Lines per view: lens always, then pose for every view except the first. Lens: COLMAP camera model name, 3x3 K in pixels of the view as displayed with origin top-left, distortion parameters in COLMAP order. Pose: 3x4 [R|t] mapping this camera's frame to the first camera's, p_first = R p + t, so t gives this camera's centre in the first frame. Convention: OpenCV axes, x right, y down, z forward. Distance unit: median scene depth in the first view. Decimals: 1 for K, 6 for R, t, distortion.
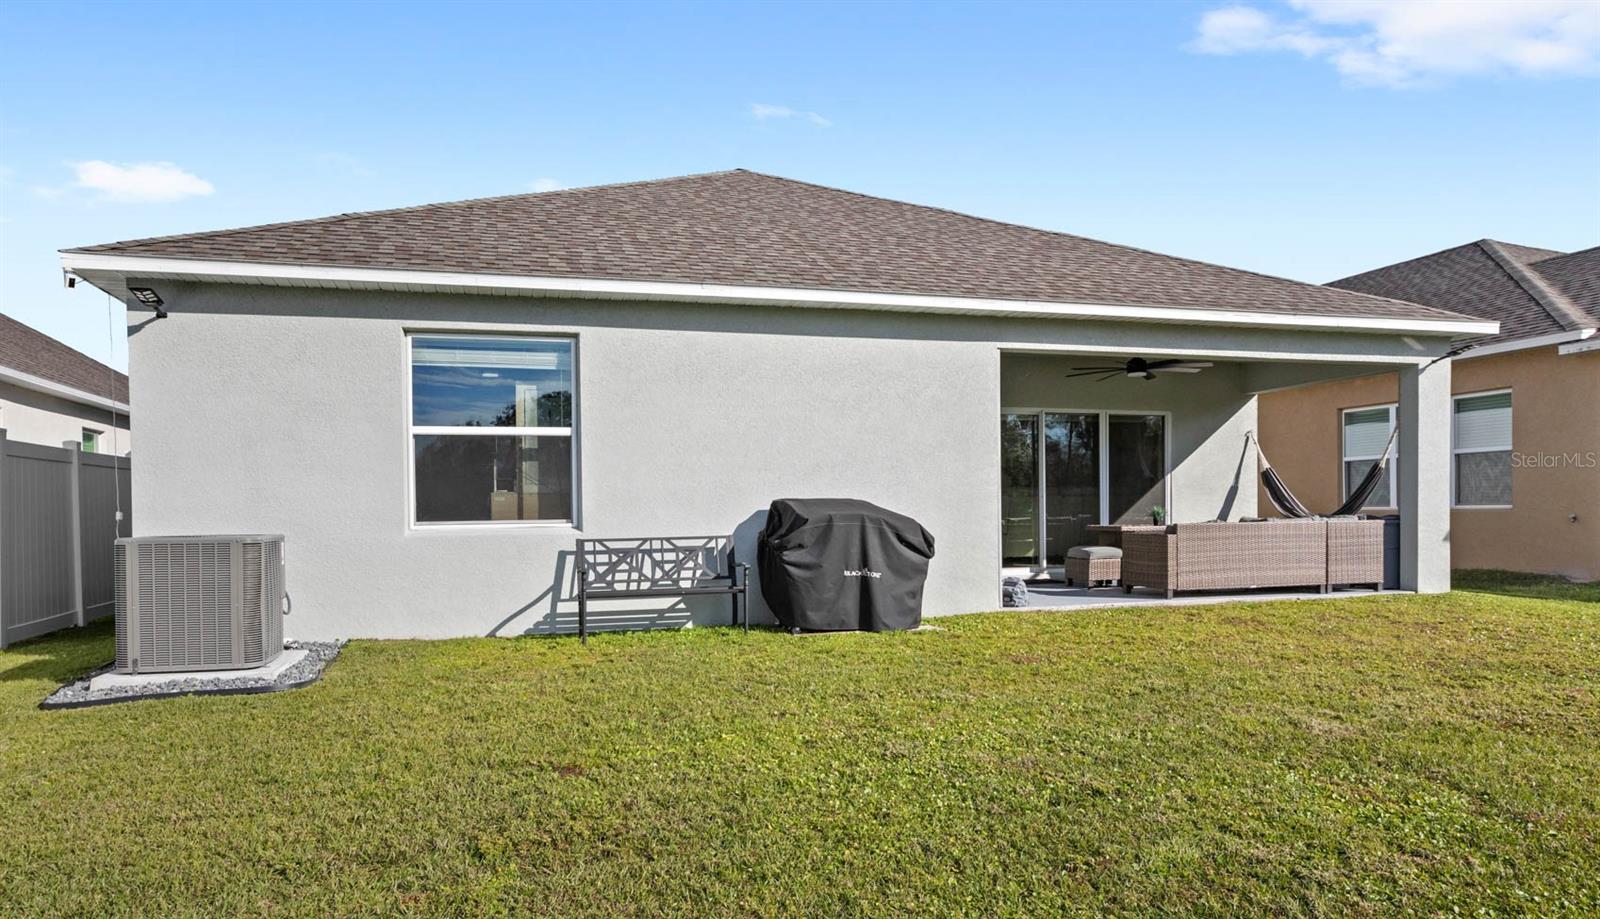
lens RADIAL K [[979.4, 0, 769.1], [0, 979.4, 524.1], [0, 0, 1]] dist [-0.004099, -0.000734]
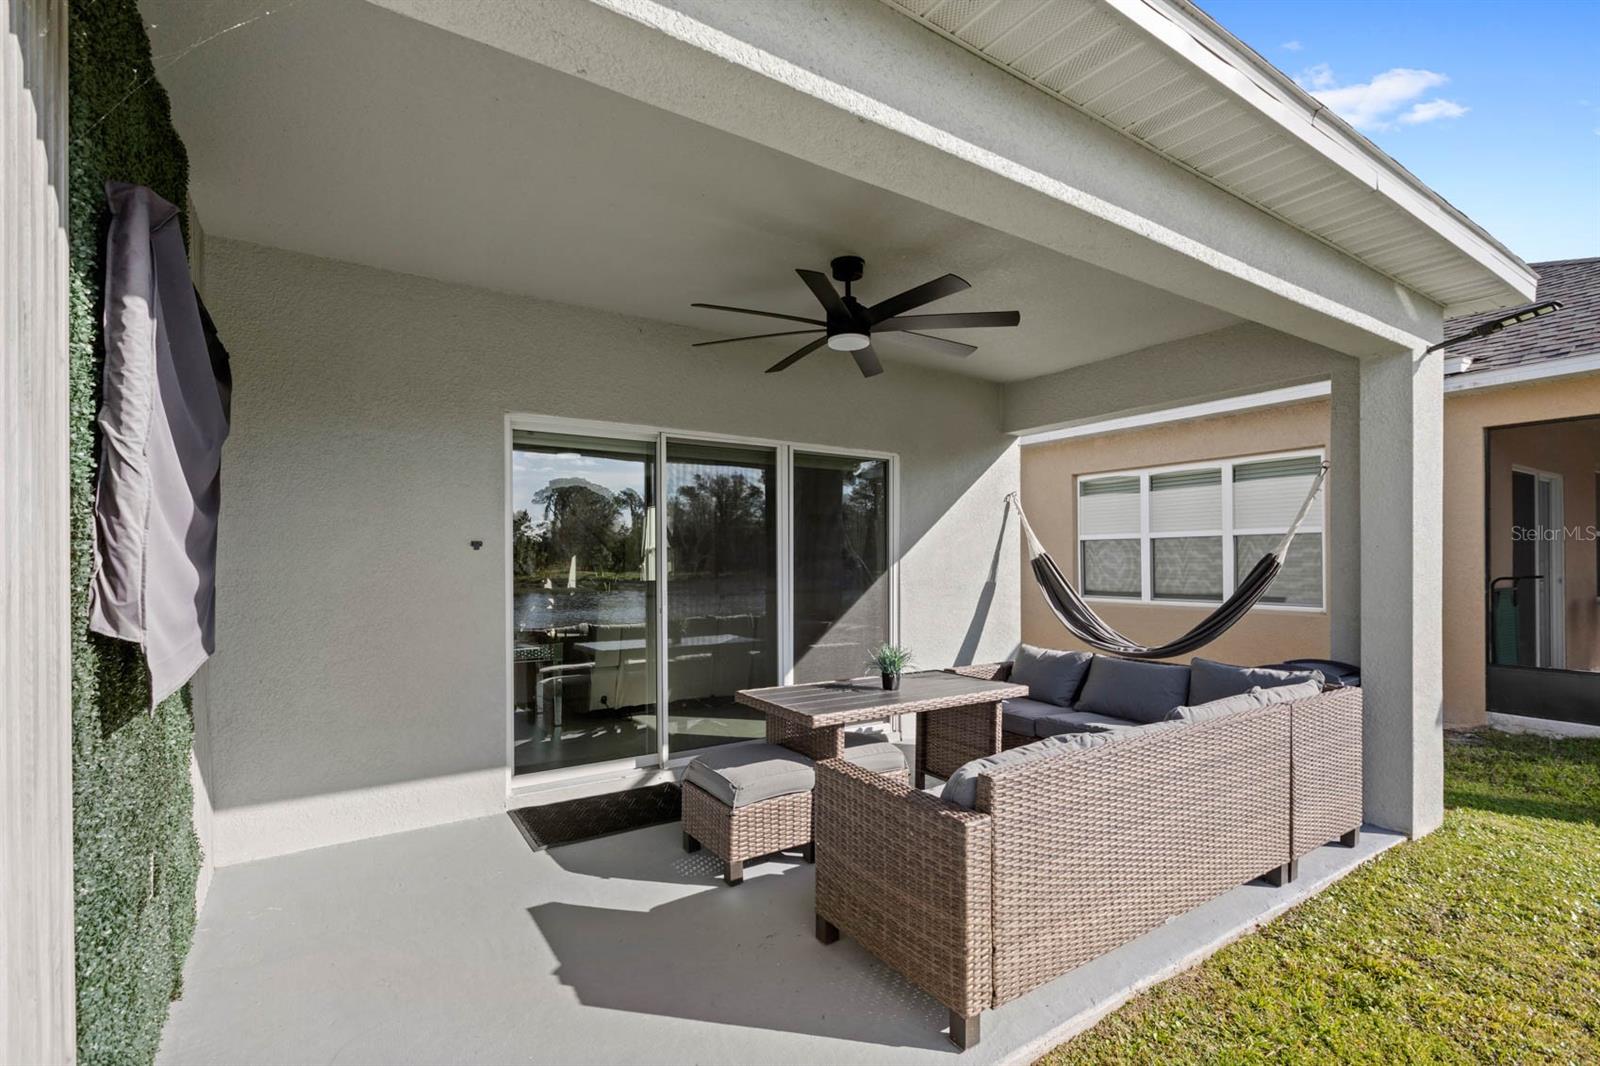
lens RADIAL K [[718.8, 0, 791.8], [0, 718.8, 538.4], [0, 0, 1]] dist [-0.001147, 0.000080]
pose [[0.953645, 0.016294, 0.300493, 0.347214], [-0.003020, 0.999001, -0.044587, -0.071861], [-0.300919, 0.041613, 0.952741, 0.955508]]
